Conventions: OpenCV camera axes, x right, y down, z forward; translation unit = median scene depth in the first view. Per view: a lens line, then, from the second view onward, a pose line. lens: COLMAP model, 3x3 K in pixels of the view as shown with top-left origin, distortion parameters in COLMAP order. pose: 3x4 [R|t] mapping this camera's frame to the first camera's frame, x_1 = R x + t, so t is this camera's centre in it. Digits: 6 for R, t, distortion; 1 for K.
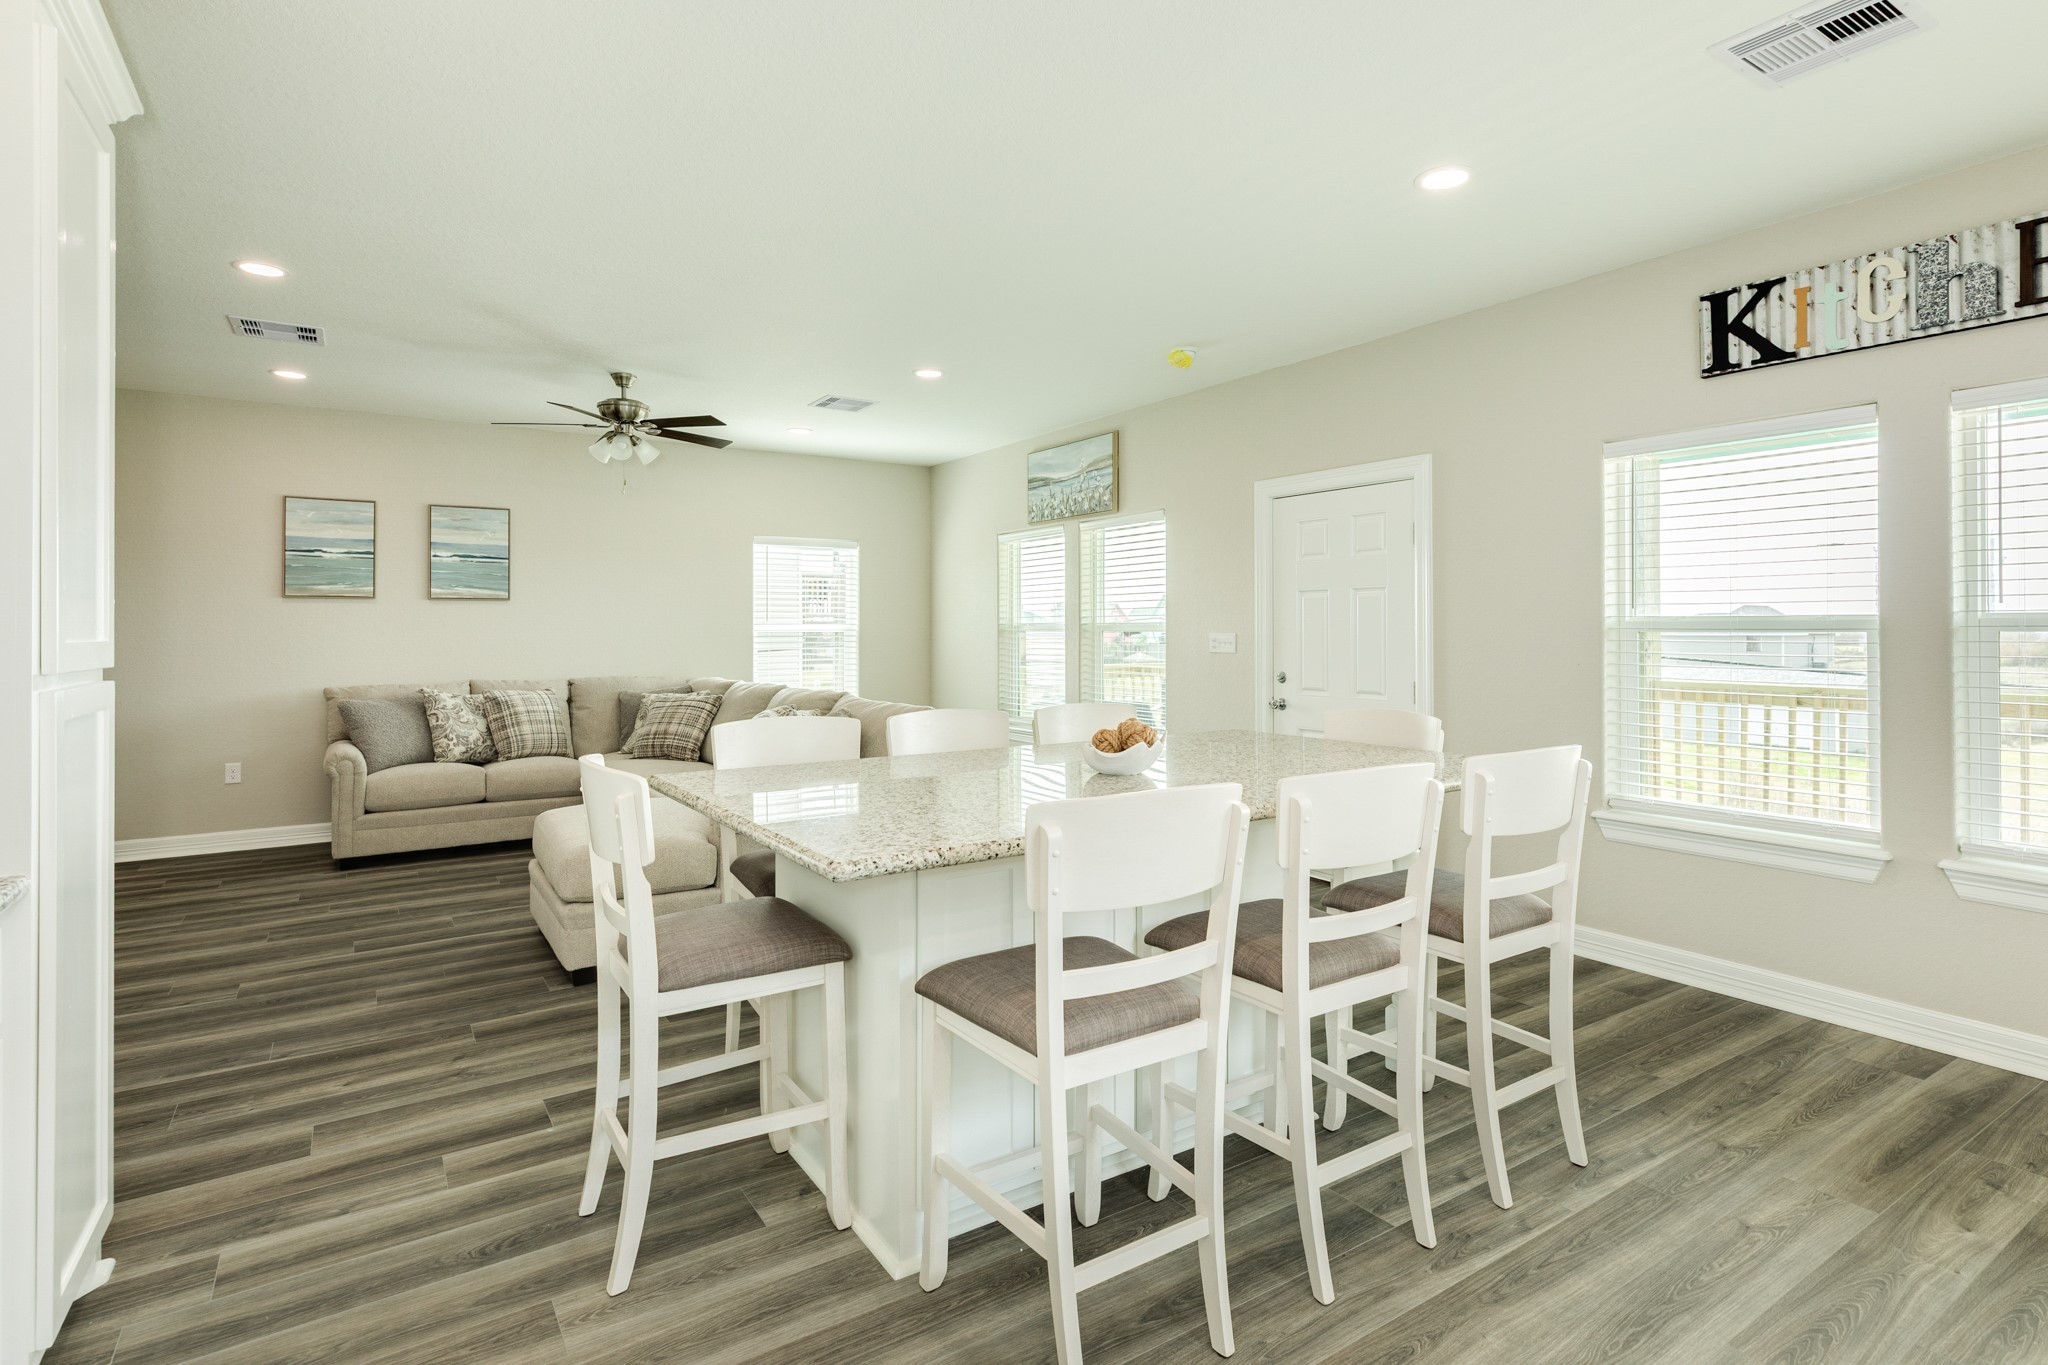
lens RADIAL K [[1031.3, 0, 1035.4], [0, 1031.3, 621.0], [0, 0, 1]] dist [-0.000161, 0.003119]
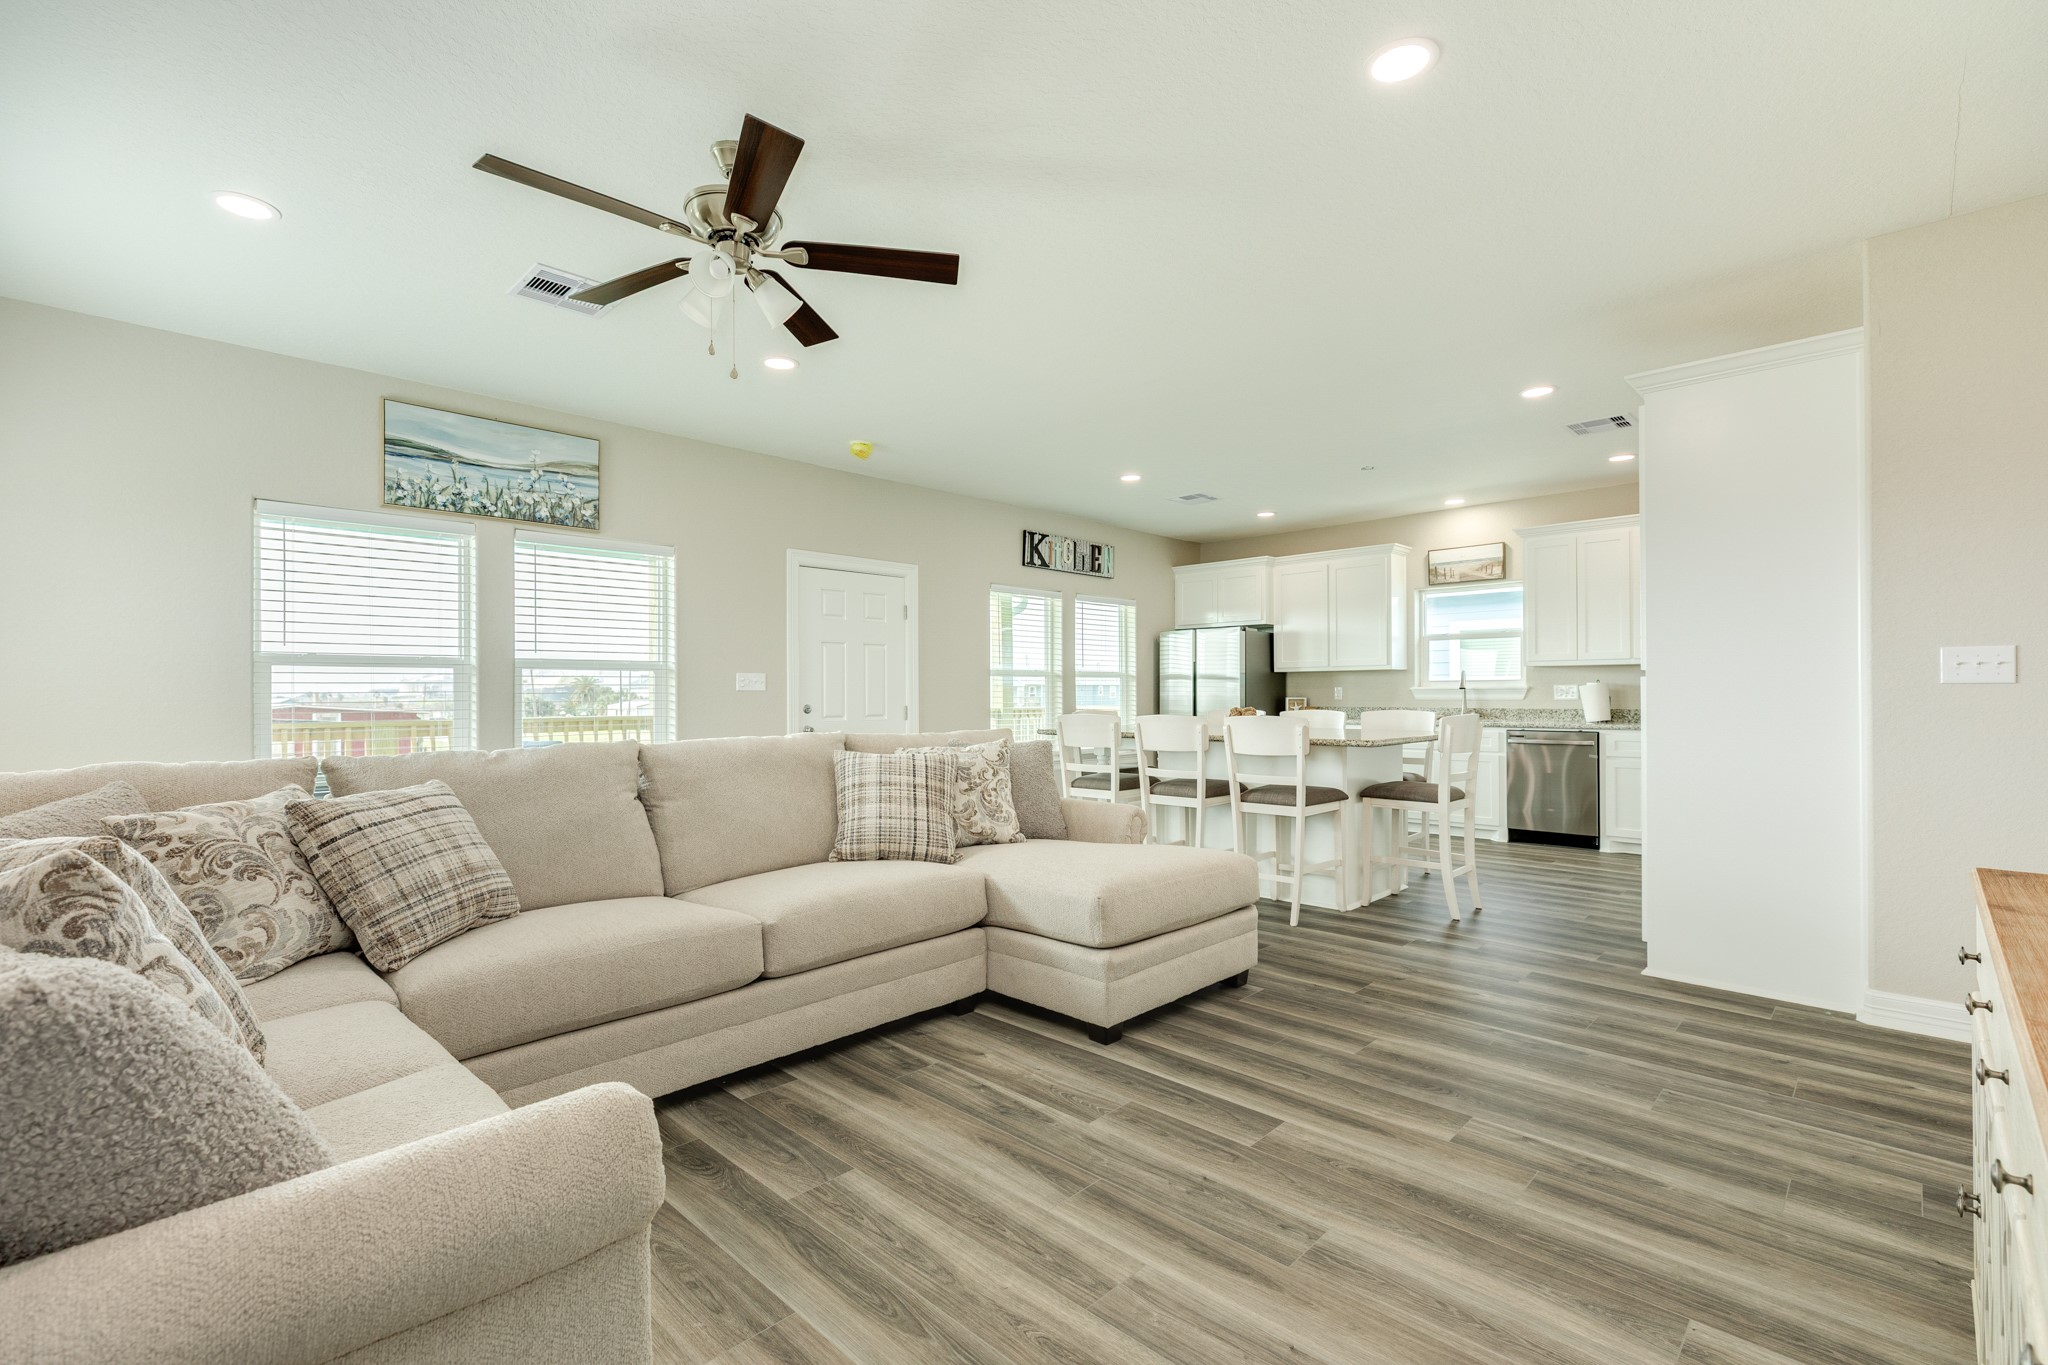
lens RADIAL K [[909.2, 0, 1032.7], [0, 909.2, 687.9], [0, 0, 1]] dist [0.006767, -0.001035]
pose [[-0.220433, 0.010693, 0.975343, -1.057430], [-0.002480, 0.999931, -0.011523, 0.047058], [-0.975399, -0.004959, -0.220391, 1.139998]]
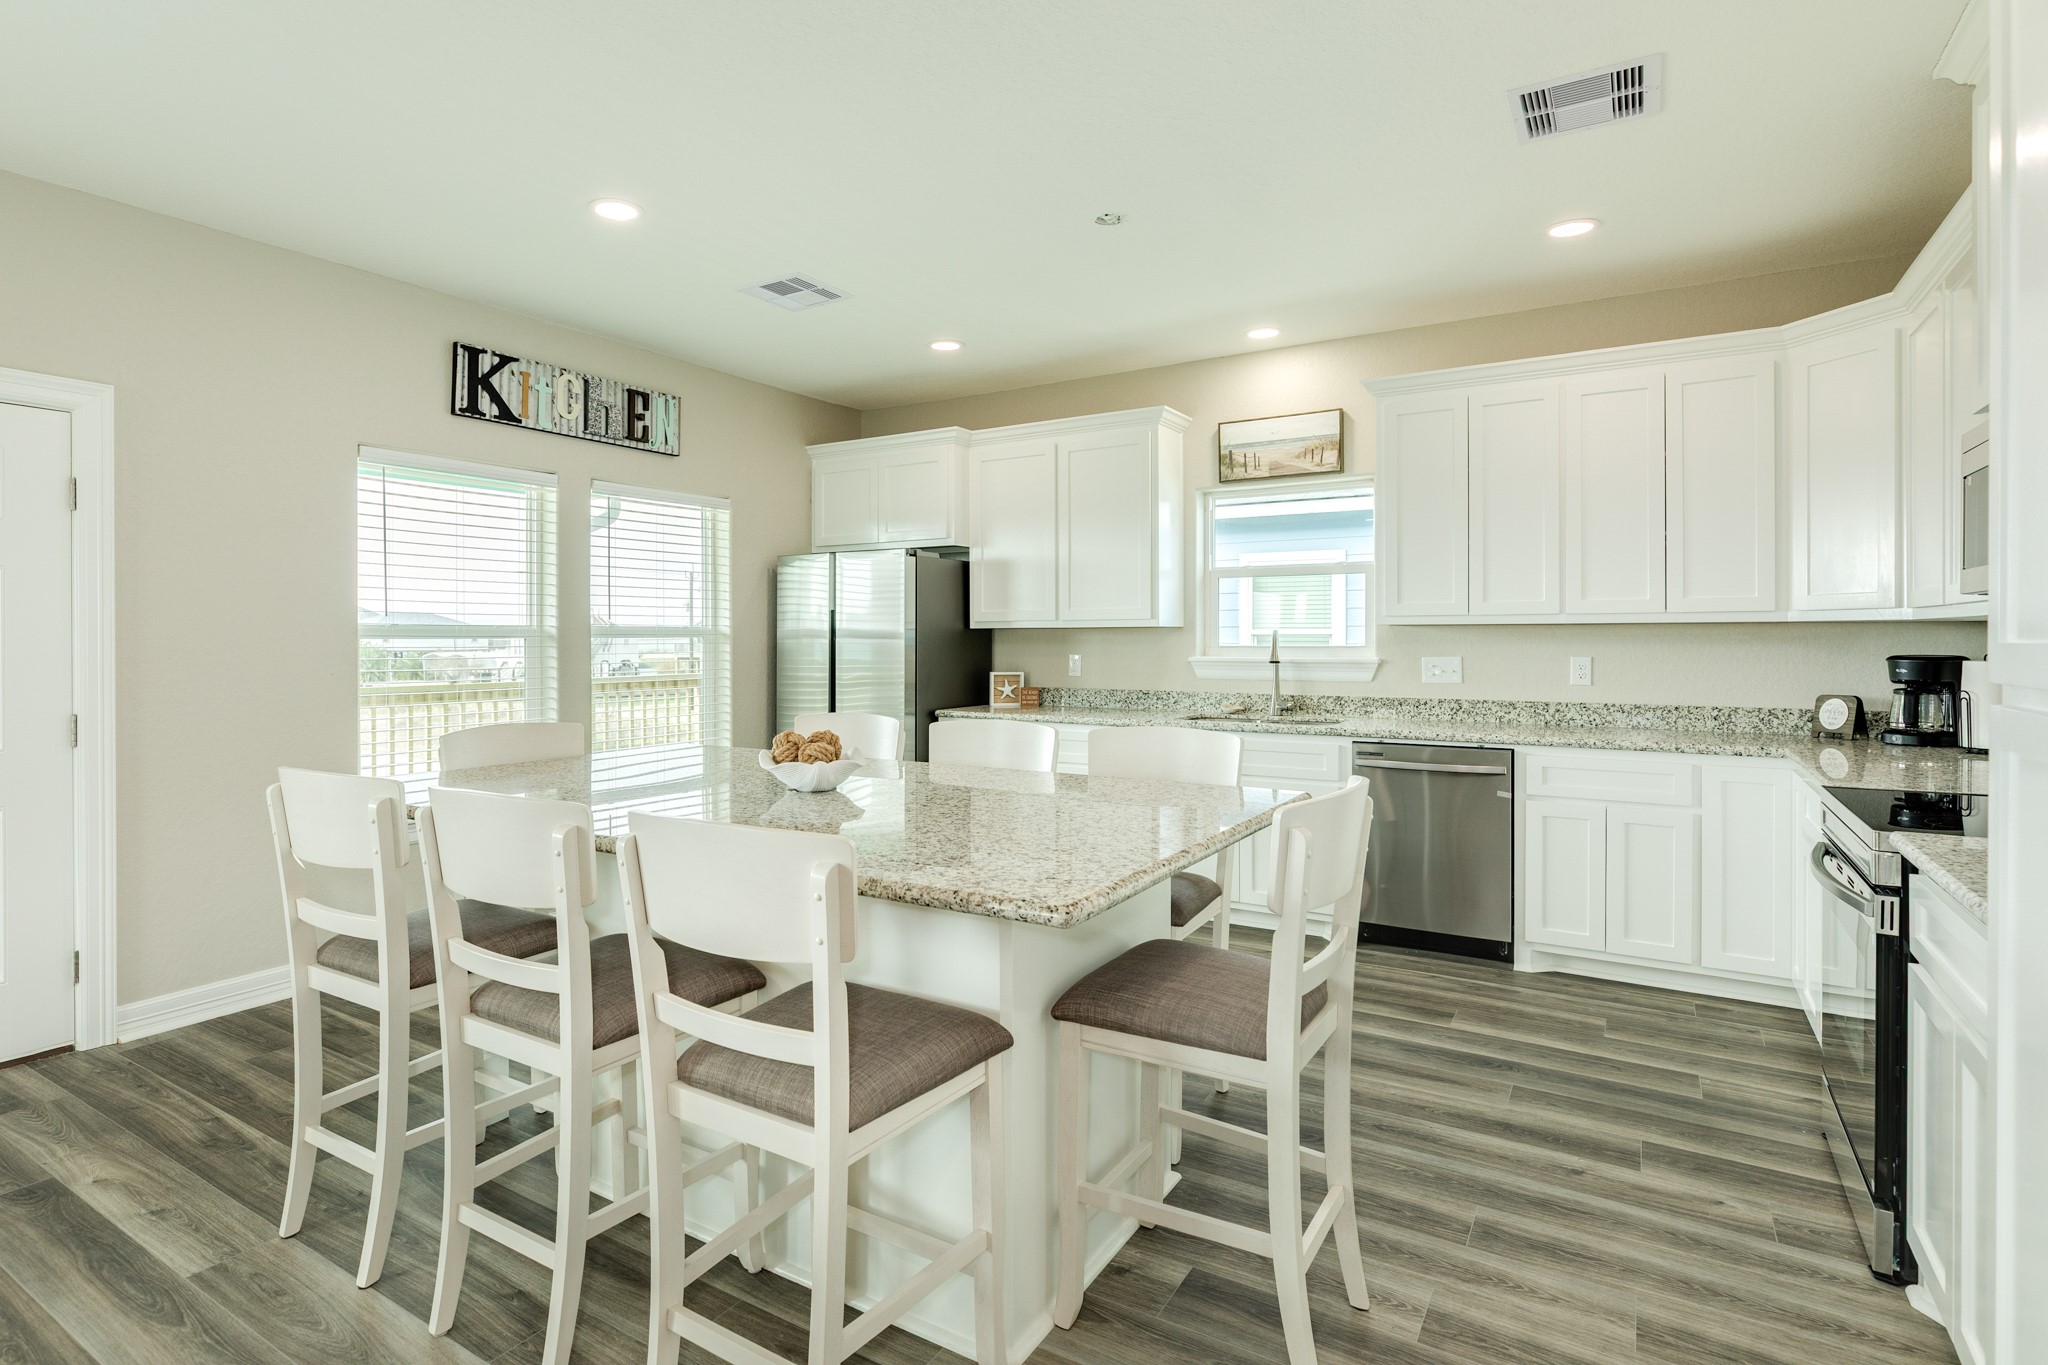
lens RADIAL K [[1031.3, 0, 980.1], [0, 1031.3, 646.5], [0, 0, 1]] dist [-0.000161, 0.003119]
pose [[-0.404722, -0.005153, 0.914425, -0.496131], [-0.003837, 0.999985, 0.003937, 0.009652], [-0.914432, -0.001915, -0.404735, 0.744058]]
